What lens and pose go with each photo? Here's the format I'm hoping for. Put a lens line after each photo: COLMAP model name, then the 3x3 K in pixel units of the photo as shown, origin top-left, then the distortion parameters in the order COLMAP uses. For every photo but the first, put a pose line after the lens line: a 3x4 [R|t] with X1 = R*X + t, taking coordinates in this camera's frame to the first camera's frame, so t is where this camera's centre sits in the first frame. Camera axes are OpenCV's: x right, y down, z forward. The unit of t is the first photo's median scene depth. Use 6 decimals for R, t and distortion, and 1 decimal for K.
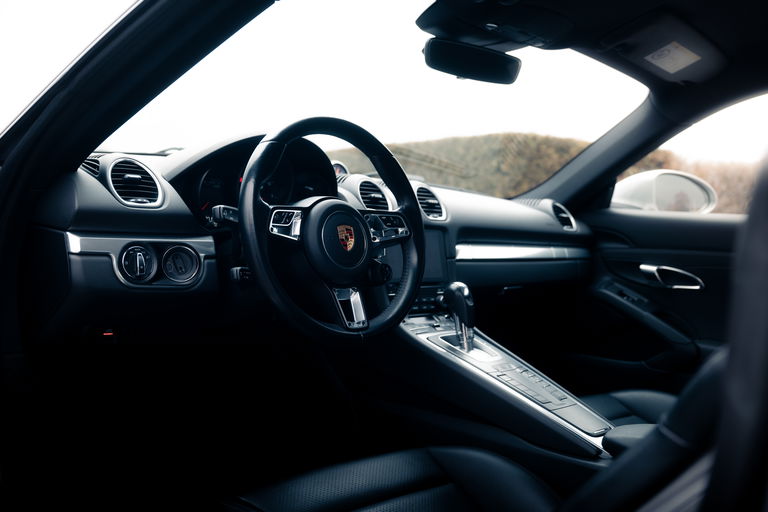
lens RADIAL K [[751.6, 0, 384.0], [0, 751.6, 256.0], [0, 0, 1]] dist [0.005130, 0.004960]
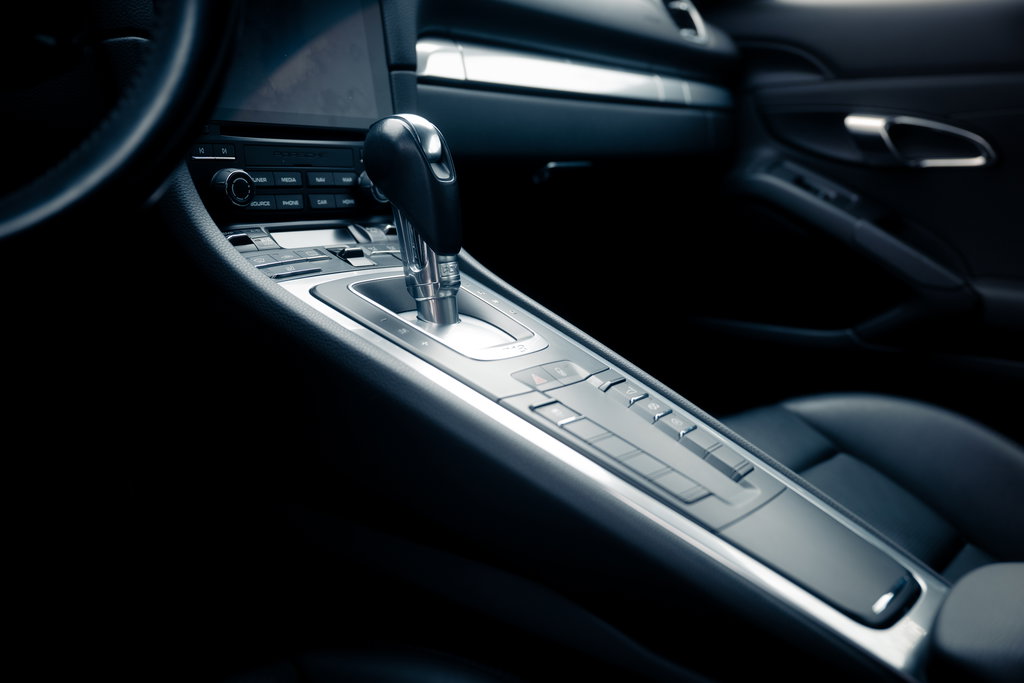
lens RADIAL K [[1007.9, 0, 512.0], [0, 1007.9, 341.5], [0, 0, 1]] dist [-0.000402, 0.001768]
pose [[0.992018, -0.033275, 0.121628, 0.070313], [0.014052, 0.987719, 0.155610, 0.052148], [-0.125312, -0.152659, 0.980302, 0.451125]]
